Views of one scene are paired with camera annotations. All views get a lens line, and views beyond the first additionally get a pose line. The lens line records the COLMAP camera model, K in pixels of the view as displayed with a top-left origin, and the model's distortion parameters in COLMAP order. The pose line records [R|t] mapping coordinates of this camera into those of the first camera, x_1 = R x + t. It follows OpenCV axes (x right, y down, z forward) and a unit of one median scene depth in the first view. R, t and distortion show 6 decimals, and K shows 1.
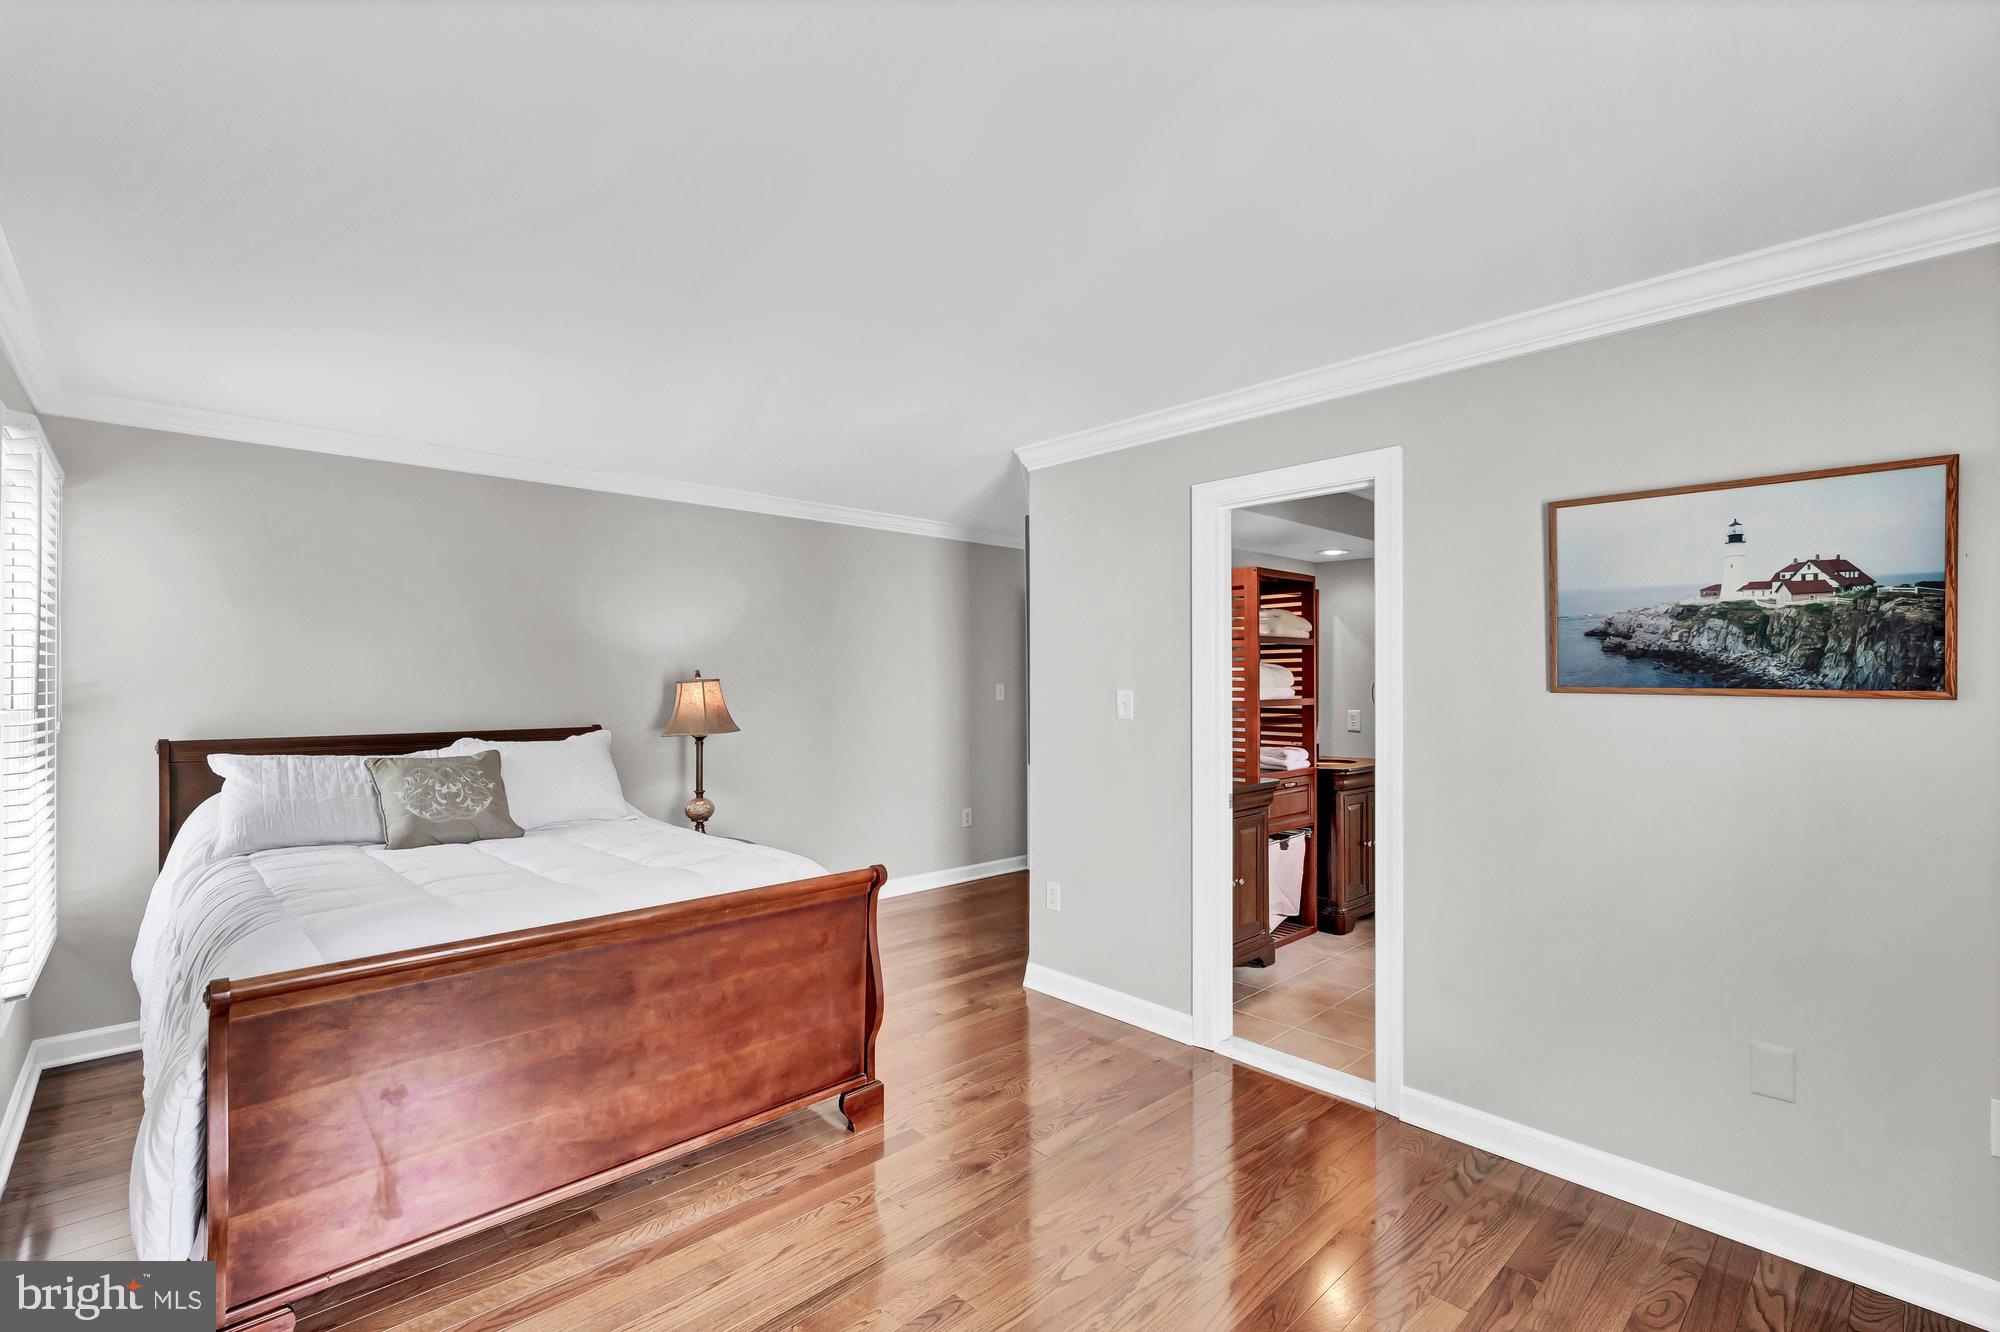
lens RADIAL K [[908.5, 0, 1001.7], [0, 908.5, 670.4], [0, 0, 1]] dist [-0.002389, 0.001045]
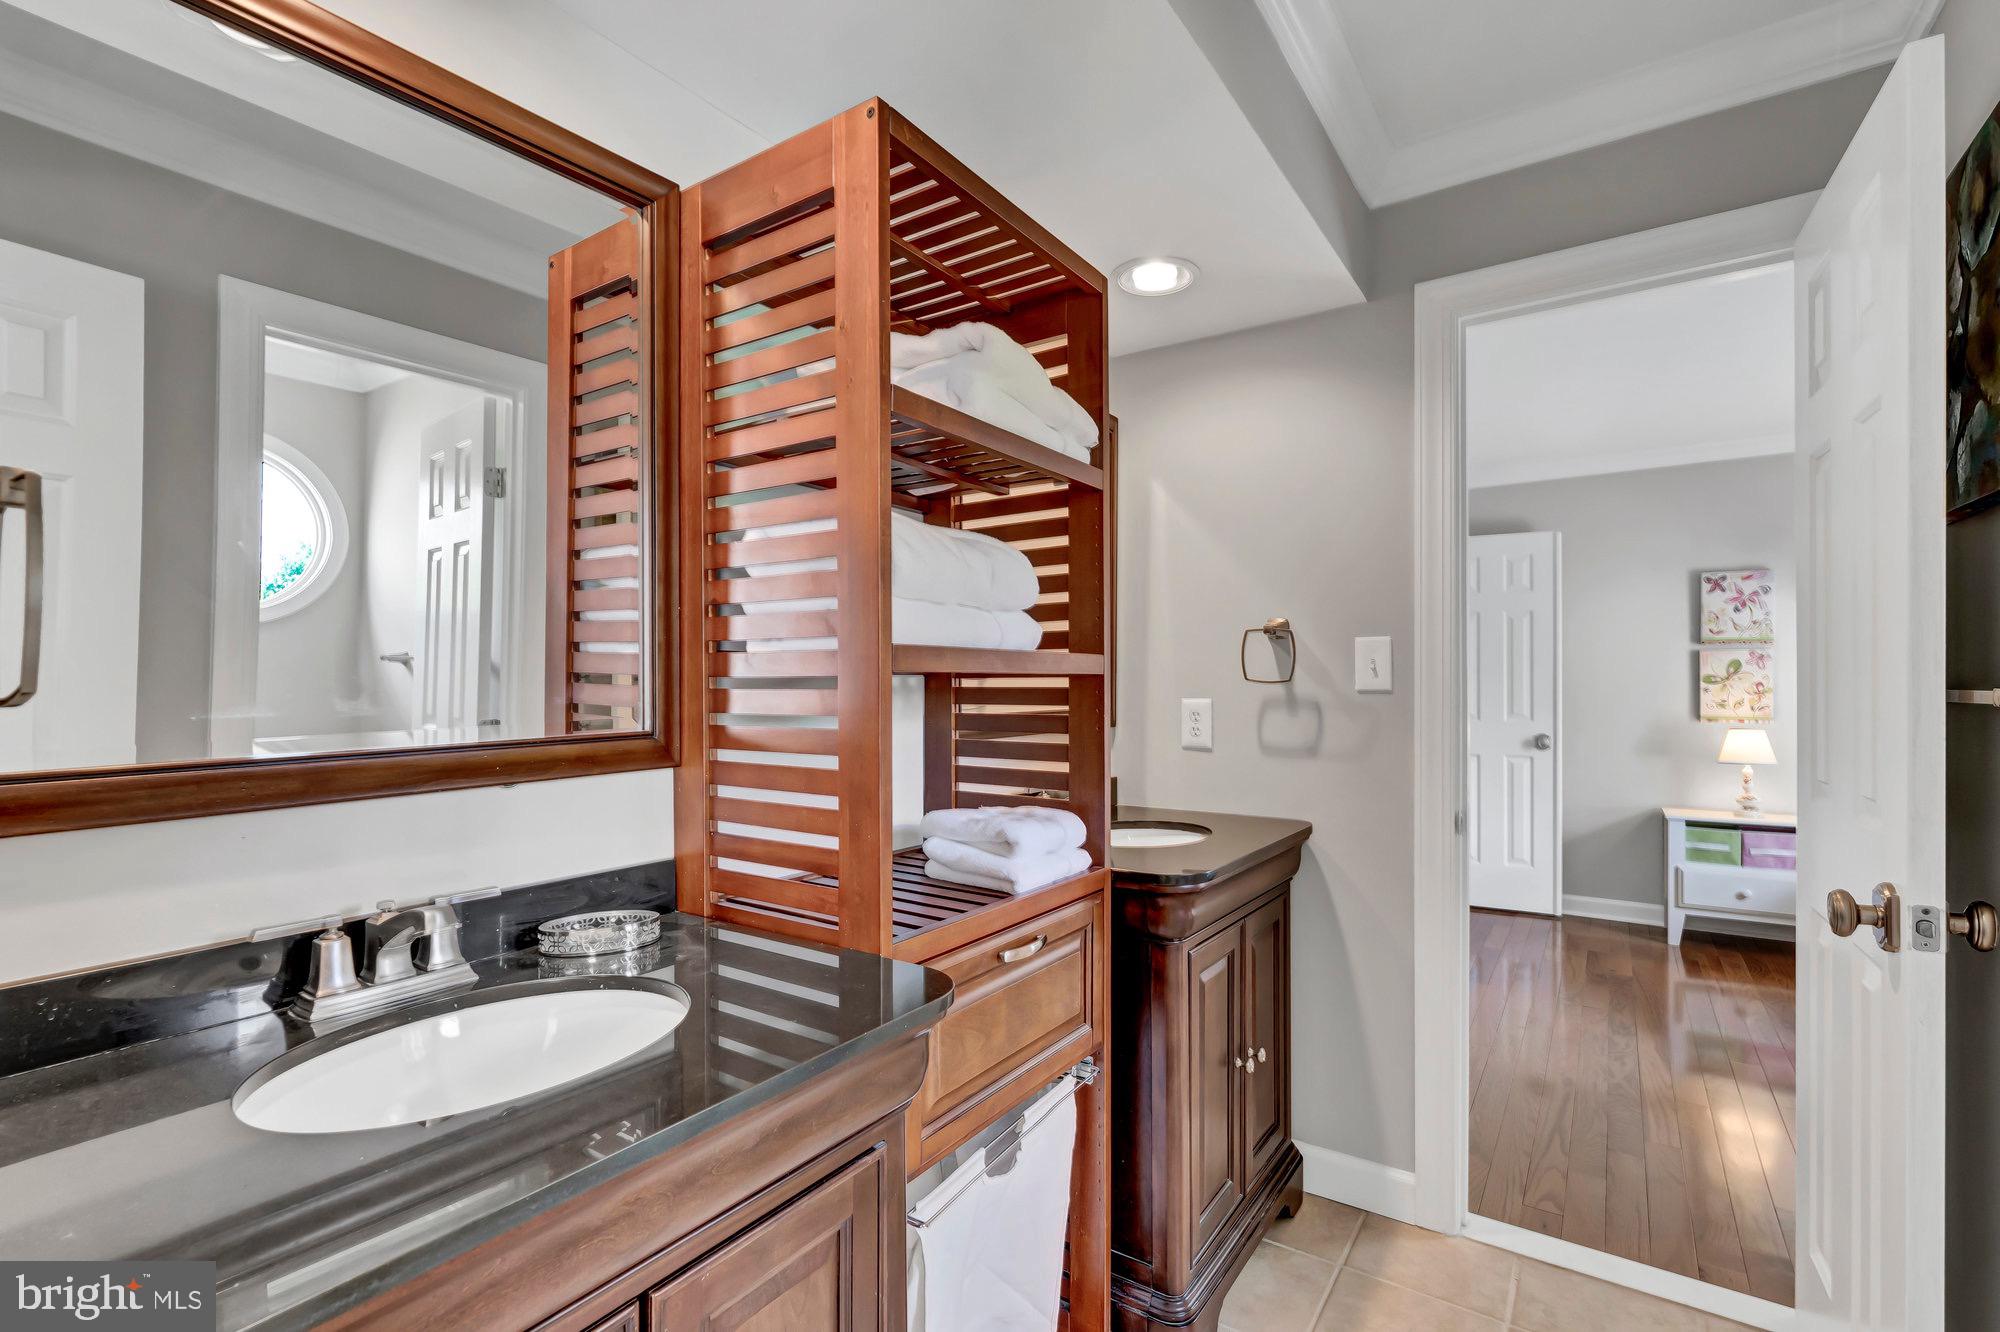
lens RADIAL K [[908.5, 0, 1002.4], [0, 908.5, 668.7], [0, 0, 1]] dist [-0.002389, 0.001045]
pose [[0.978058, 0.002962, 0.208311, 0.242180], [-0.002796, 0.999995, -0.001091, 0.036362], [-0.208313, 0.000485, 0.978062, 0.693200]]
